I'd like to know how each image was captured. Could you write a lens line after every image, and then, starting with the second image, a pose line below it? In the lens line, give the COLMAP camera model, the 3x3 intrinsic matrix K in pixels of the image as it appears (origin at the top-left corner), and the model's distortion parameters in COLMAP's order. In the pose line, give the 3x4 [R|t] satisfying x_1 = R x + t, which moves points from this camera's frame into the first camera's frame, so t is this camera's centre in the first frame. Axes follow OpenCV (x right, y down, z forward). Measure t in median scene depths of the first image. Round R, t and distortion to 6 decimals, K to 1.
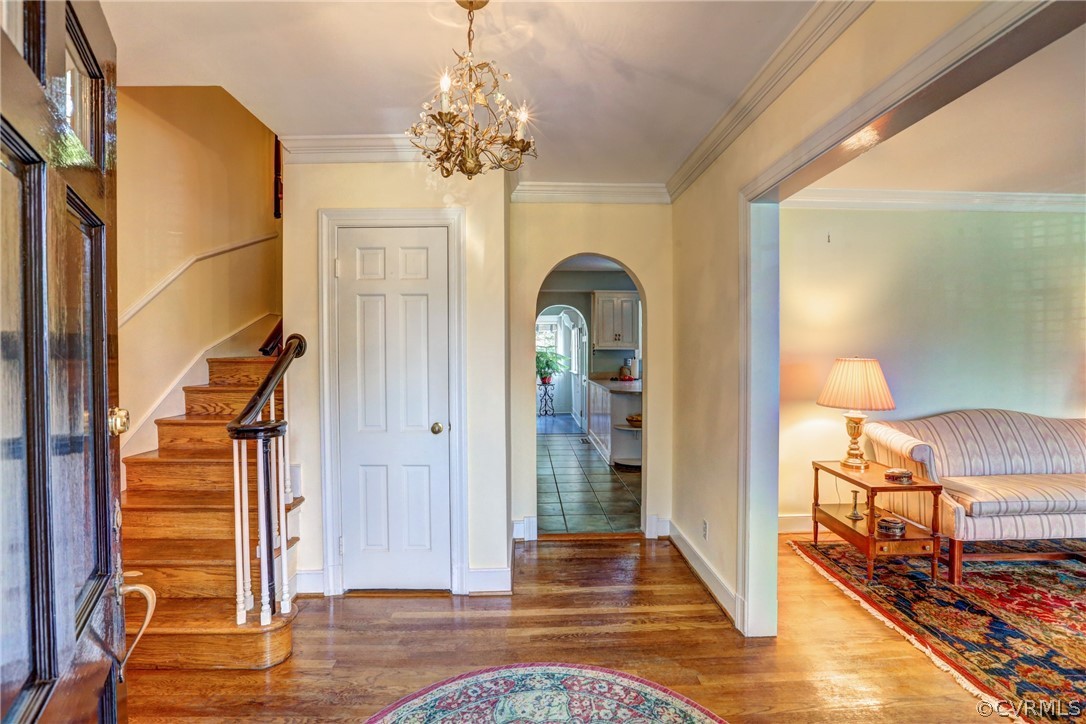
lens RADIAL K [[490.5, 0, 542.2], [0, 490.5, 358.4], [0, 0, 1]] dist [-0.034450, 0.008960]
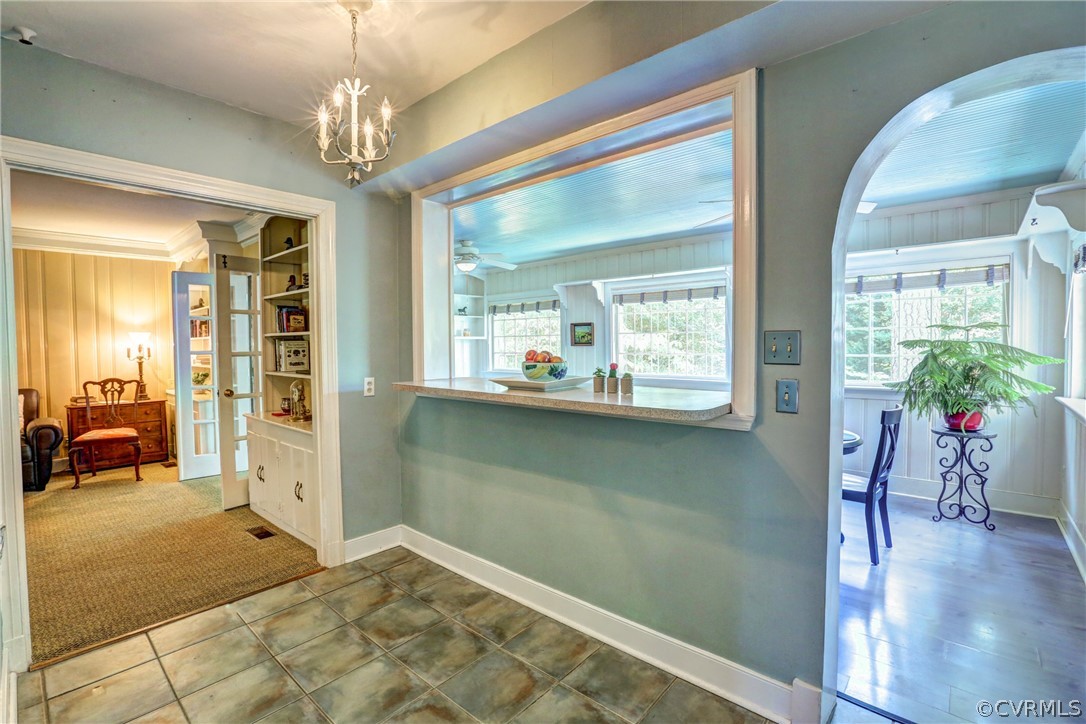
lens RADIAL K [[490.5, 0, 542.1], [0, 490.5, 359.6], [0, 0, 1]] dist [-0.034450, 0.008960]
pose [[0.733881, 0.020886, -0.678956, 0.018628], [-0.009550, 0.999746, 0.020432, -0.003959], [0.679210, -0.008511, 0.733894, 0.544147]]
